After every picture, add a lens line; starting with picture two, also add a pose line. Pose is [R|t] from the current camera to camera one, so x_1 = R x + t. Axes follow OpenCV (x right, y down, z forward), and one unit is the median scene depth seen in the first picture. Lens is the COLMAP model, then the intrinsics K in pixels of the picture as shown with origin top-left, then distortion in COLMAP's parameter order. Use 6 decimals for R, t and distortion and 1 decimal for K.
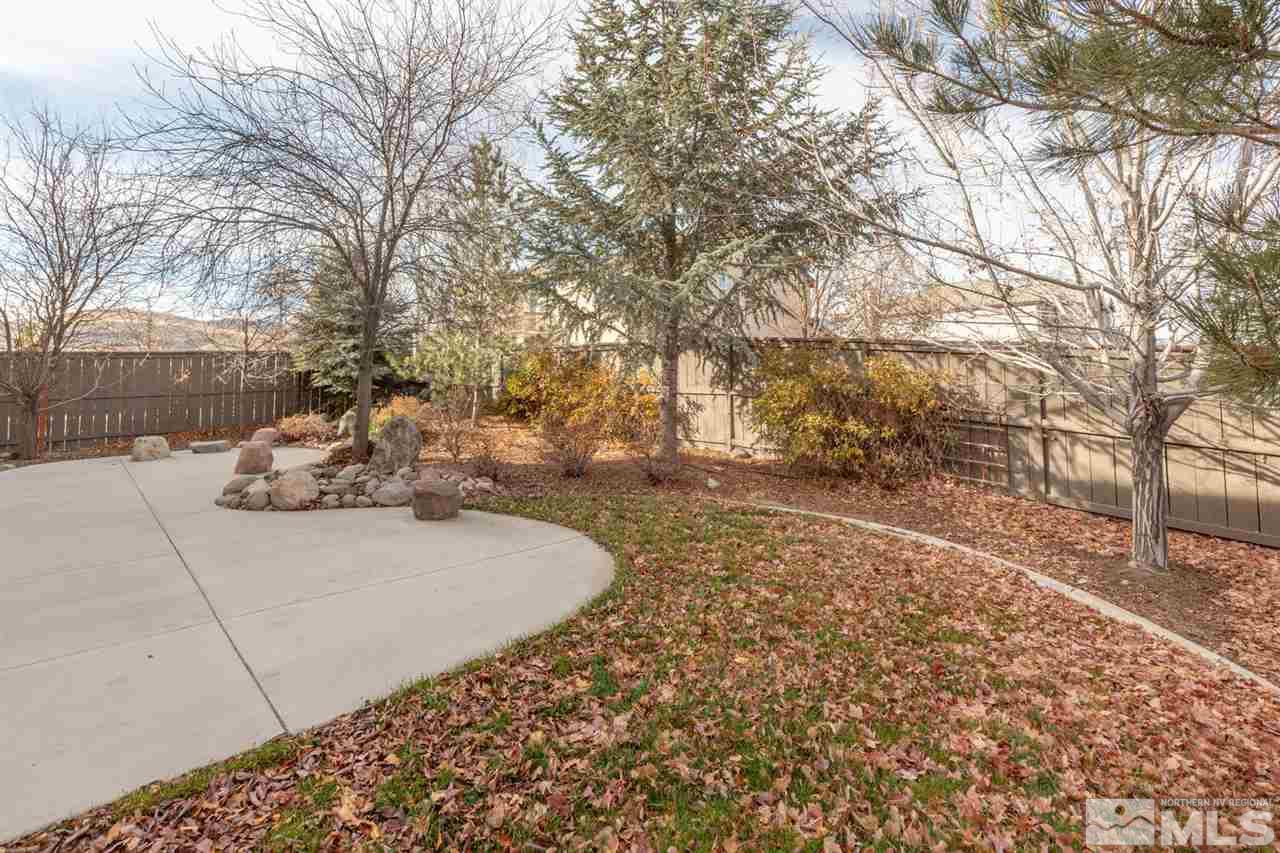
lens RADIAL K [[594.7, 0, 630.7], [0, 594.7, 411.8], [0, 0, 1]] dist [0.023416, -0.000158]
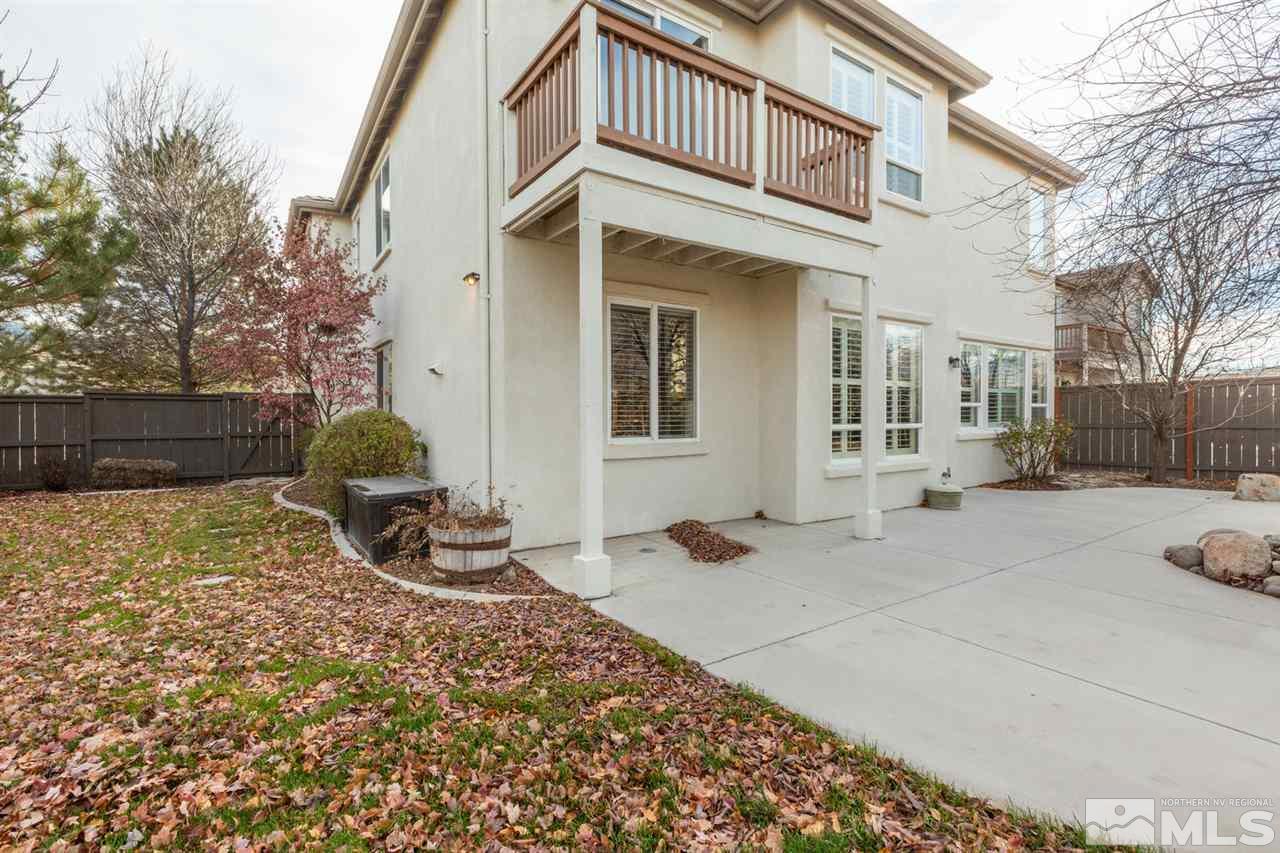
lens RADIAL K [[572.8, 0, 637.5], [0, 572.8, 419.6], [0, 0, 1]] dist [0.001622, -0.000399]
pose [[-0.151945, 0.019555, -0.988196, 0.169383], [-0.055271, 0.998072, 0.028248, -0.012312], [0.986842, 0.058911, -0.150571, 0.236317]]
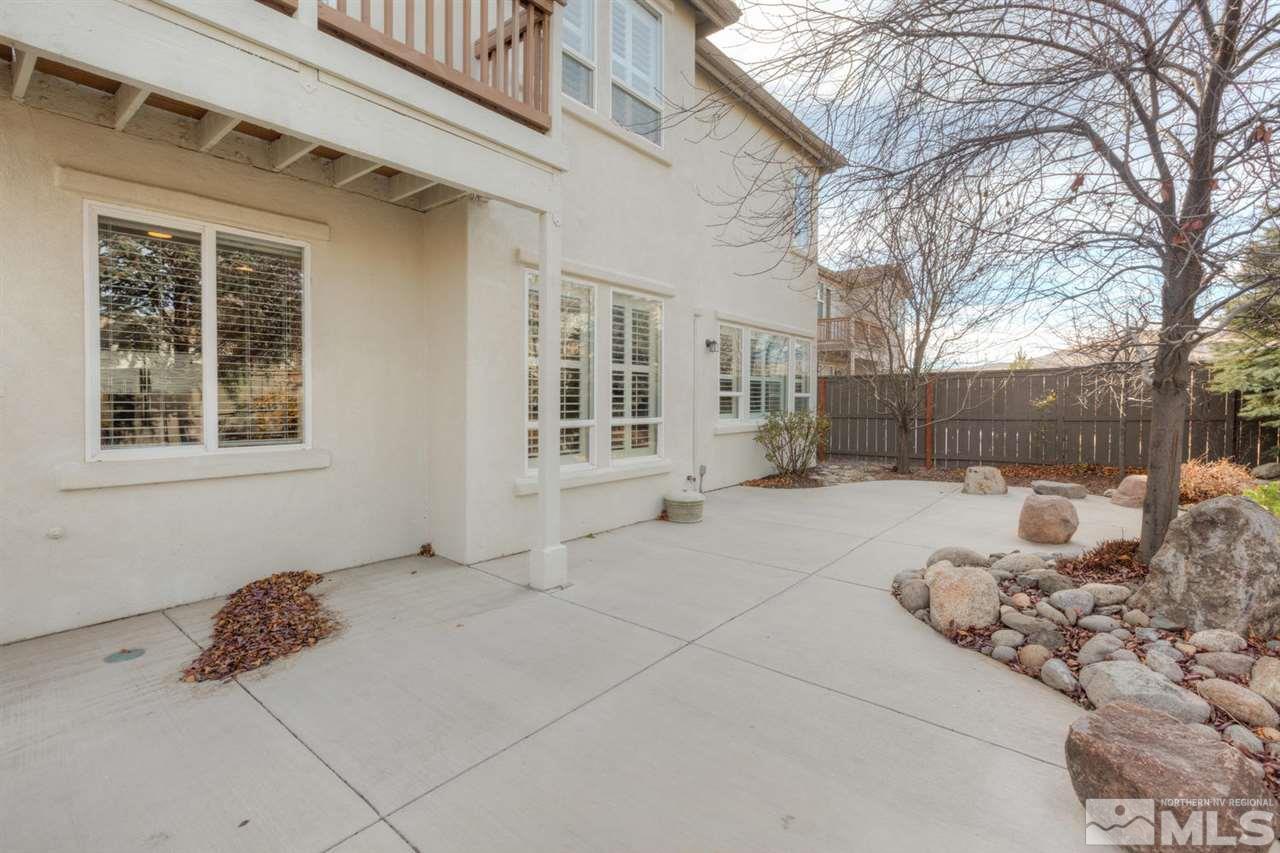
lens RADIAL K [[579.7, 0, 639.7], [0, 579.7, 406.0], [0, 0, 1]] dist [-0.000107, 0.000756]
pose [[0.142053, 0.023394, -0.989583, -0.035288], [-0.065656, 0.997742, 0.014162, -0.027667], [0.987679, 0.062960, 0.143268, 0.392948]]
